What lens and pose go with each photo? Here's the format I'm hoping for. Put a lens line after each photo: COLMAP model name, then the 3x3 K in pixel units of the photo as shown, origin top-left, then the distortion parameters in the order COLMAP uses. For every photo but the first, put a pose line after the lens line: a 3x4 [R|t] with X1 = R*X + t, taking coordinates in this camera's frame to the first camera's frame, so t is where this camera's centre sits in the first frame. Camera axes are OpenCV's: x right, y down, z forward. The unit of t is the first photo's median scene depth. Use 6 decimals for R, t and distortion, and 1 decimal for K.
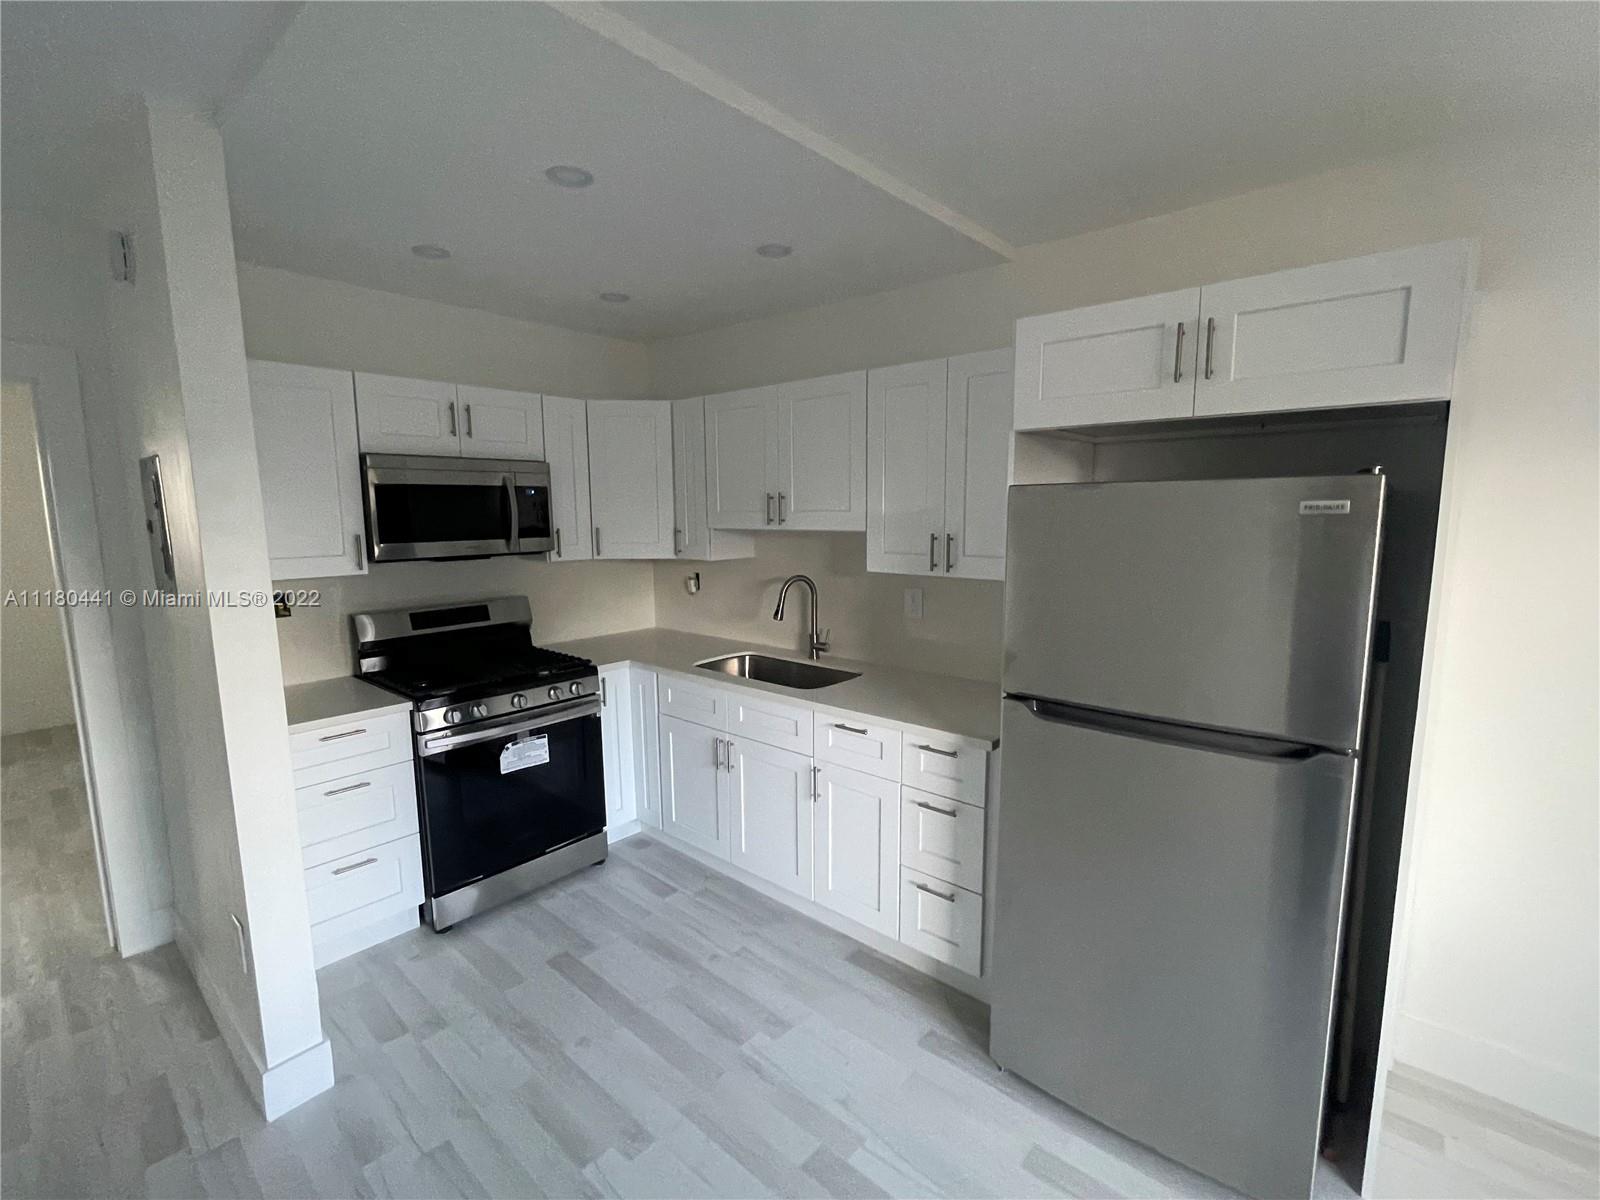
lens RADIAL K [[715.1, 0, 786.3], [0, 715.1, 608.2], [0, 0, 1]] dist [-0.000317, 0.000010]
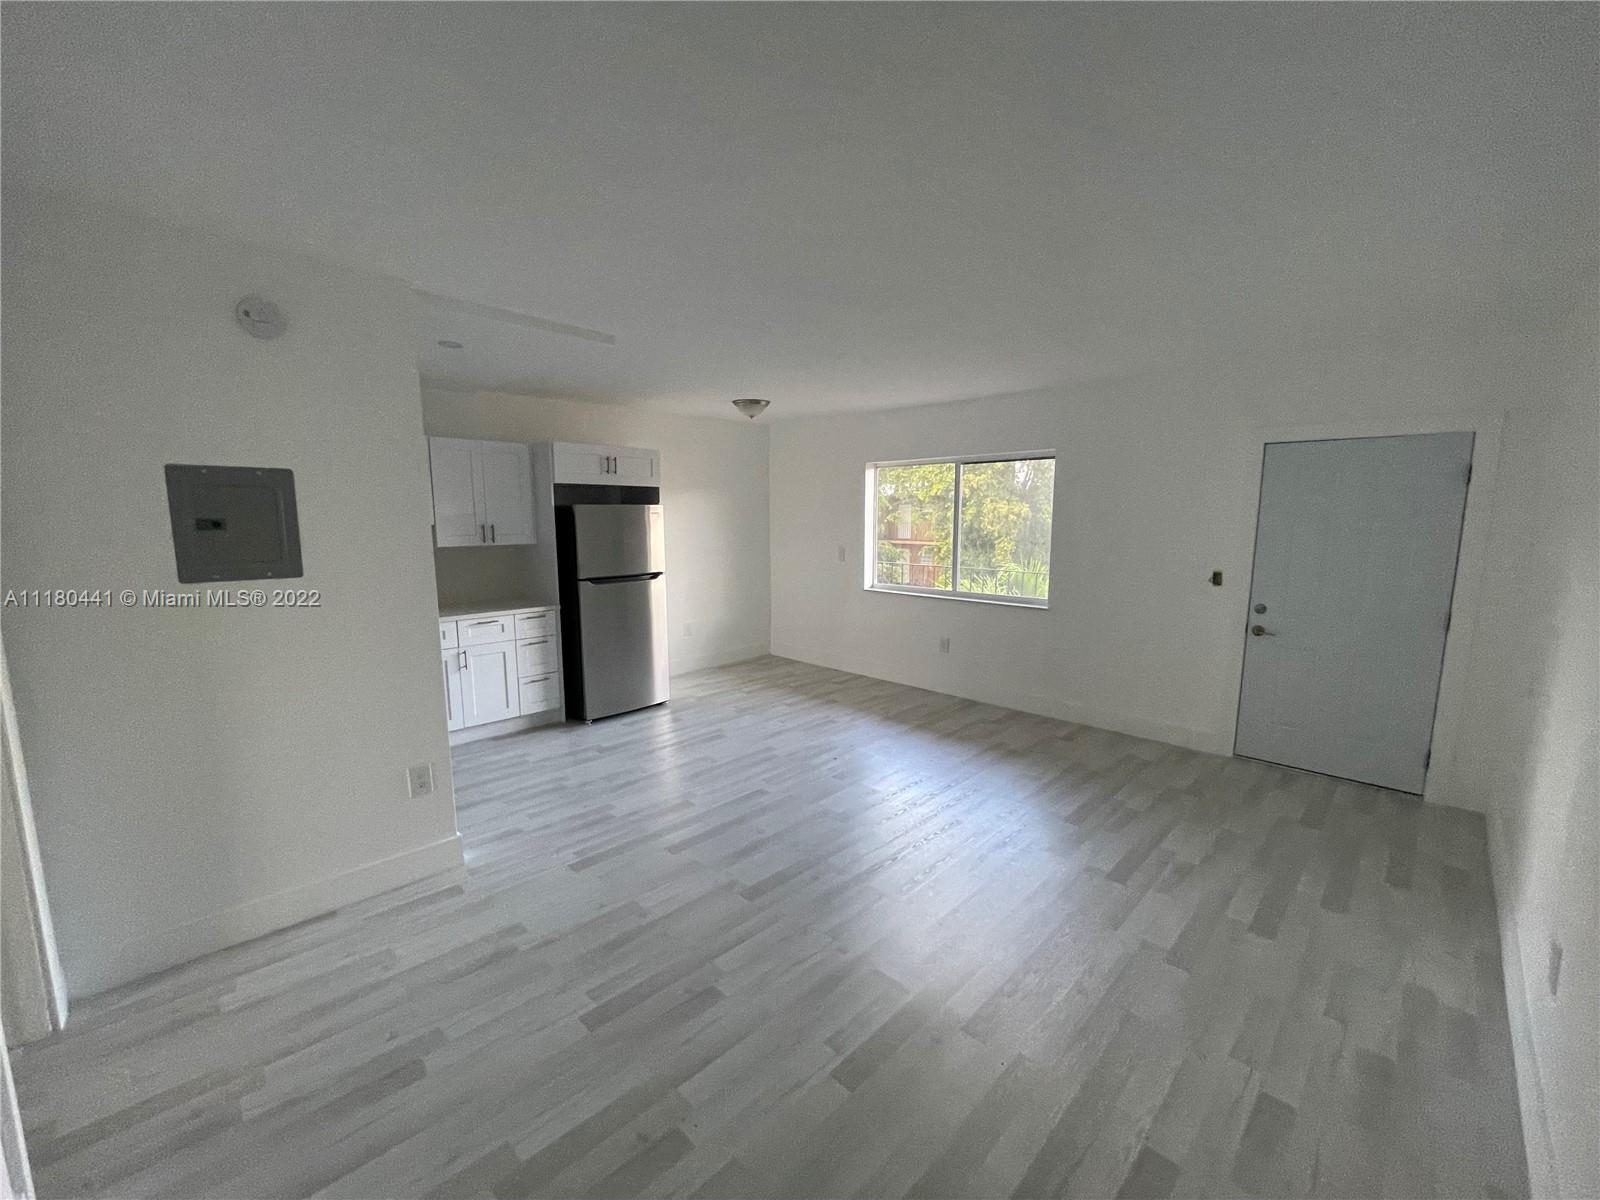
lens RADIAL K [[646.5, 0, 801.8], [0, 646.5, 603.8], [0, 0, 1]] dist [-0.007647, -0.000304]
pose [[0.046527, -0.136997, 0.989478, -1.364013], [0.131592, 0.982759, 0.129879, -0.000459], [-0.990211, 0.124165, 0.063752, 0.005744]]
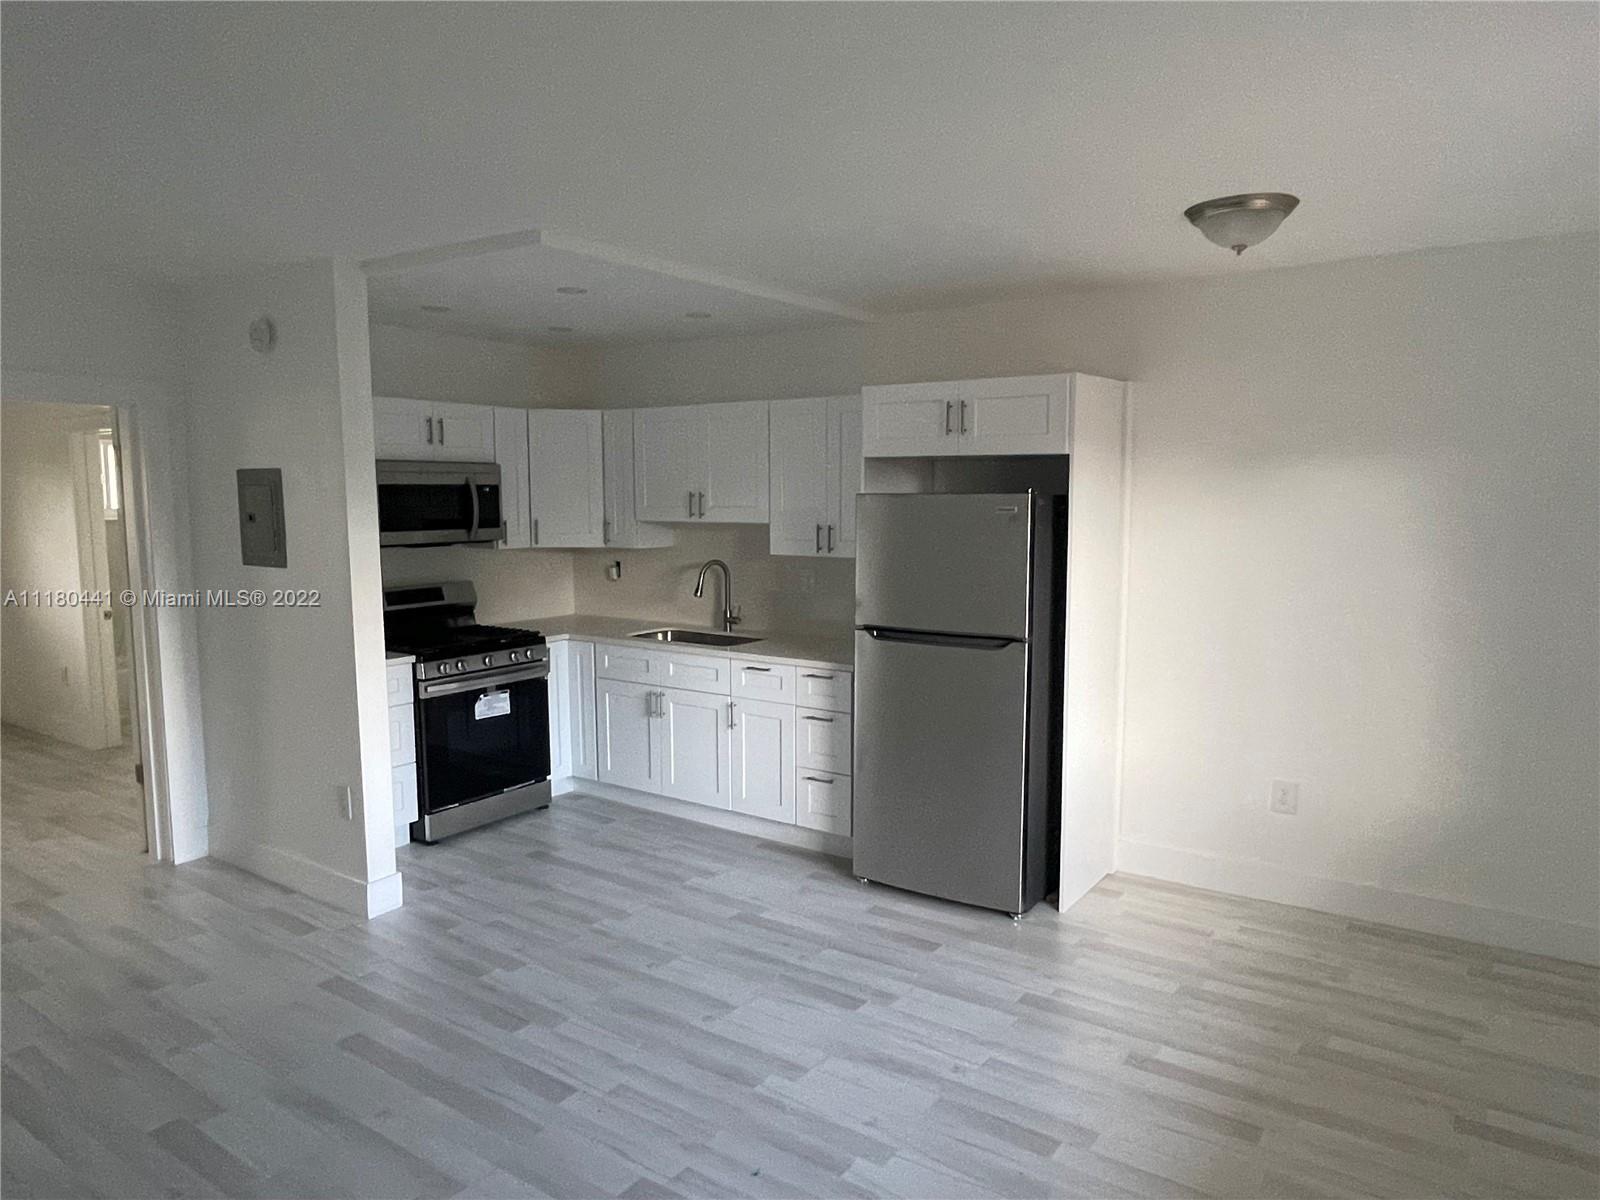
lens RADIAL K [[1040.8, 0, 787.2], [0, 1040.8, 602.1], [0, 0, 1]] dist [-0.005362, -0.000636]
pose [[0.993292, -0.006102, 0.115475, -0.068470], [0.010150, 0.999353, -0.034496, 0.092195], [-0.115190, 0.035437, 0.992711, -0.796786]]
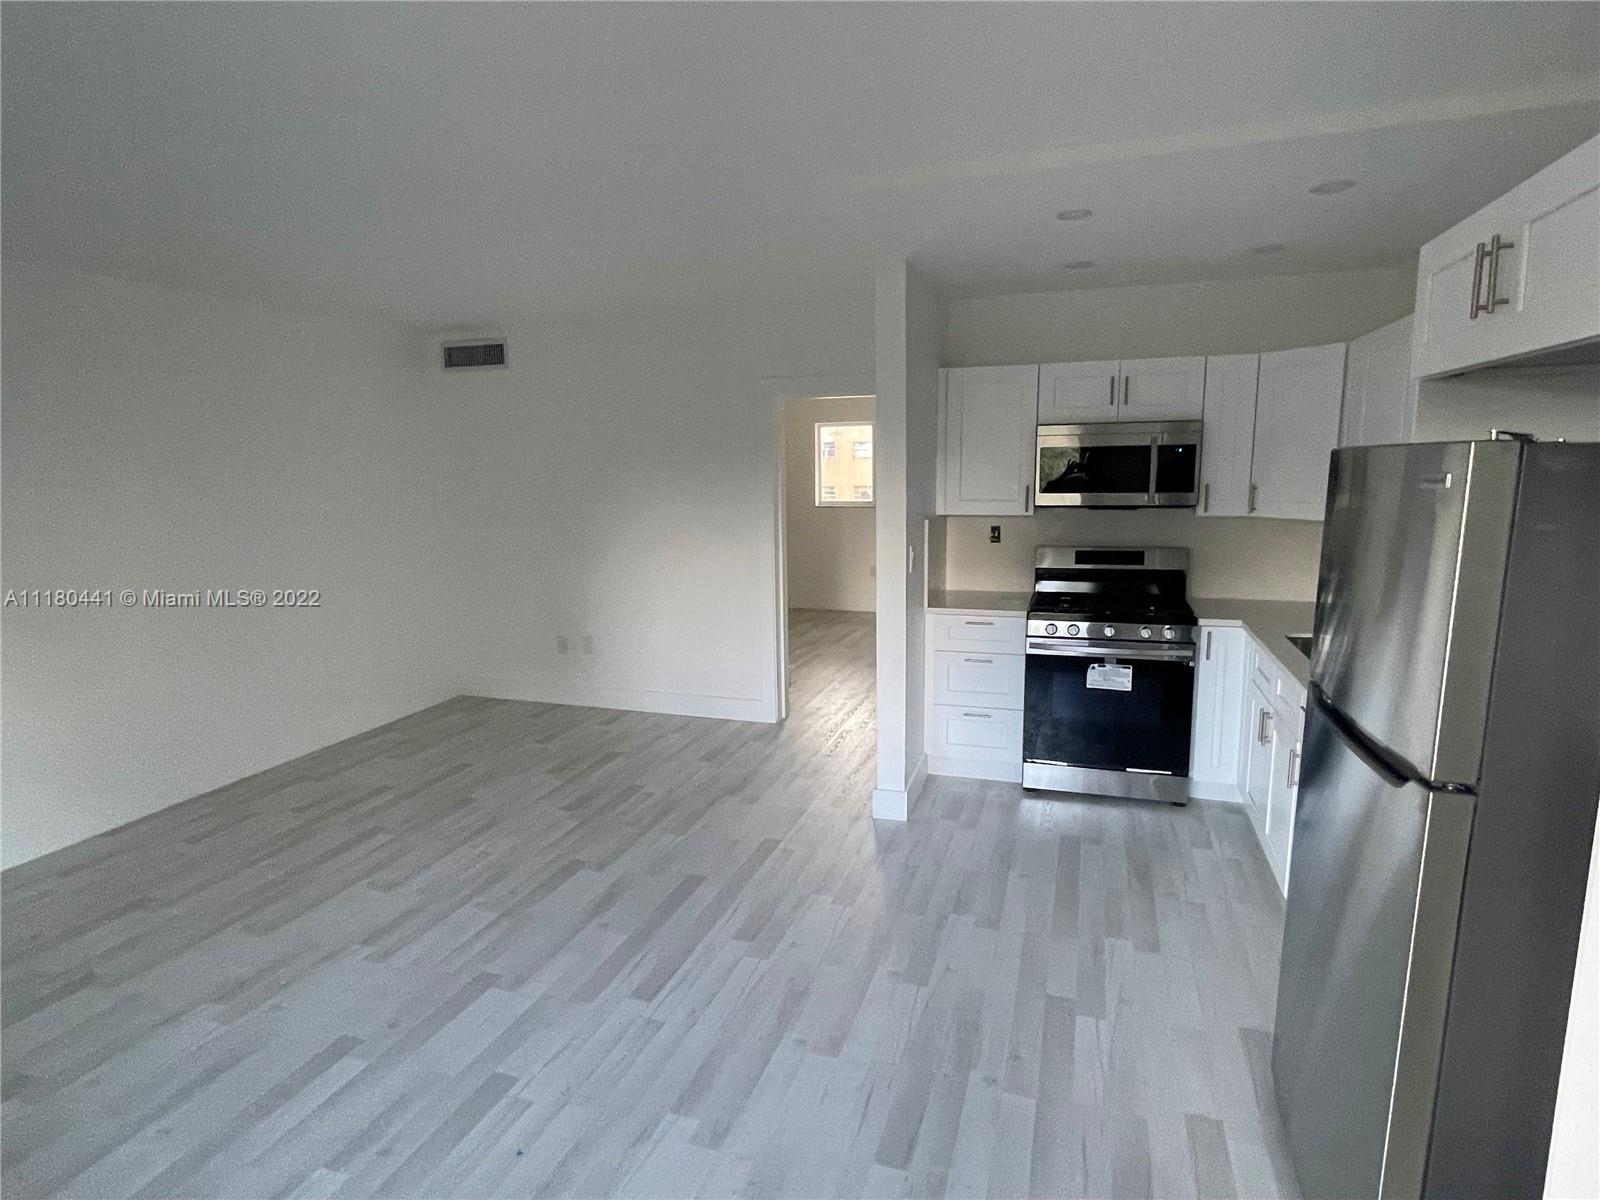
lens RADIAL K [[841.3, 0, 799.7], [0, 841.3, 606.5], [0, 0, 1]] dist [-0.001720, -0.000516]
pose [[0.395871, 0.152059, -0.905629, 0.640979], [-0.115688, 0.986596, 0.115084, -0.009368], [0.910990, 0.059212, 0.408156, -0.028029]]
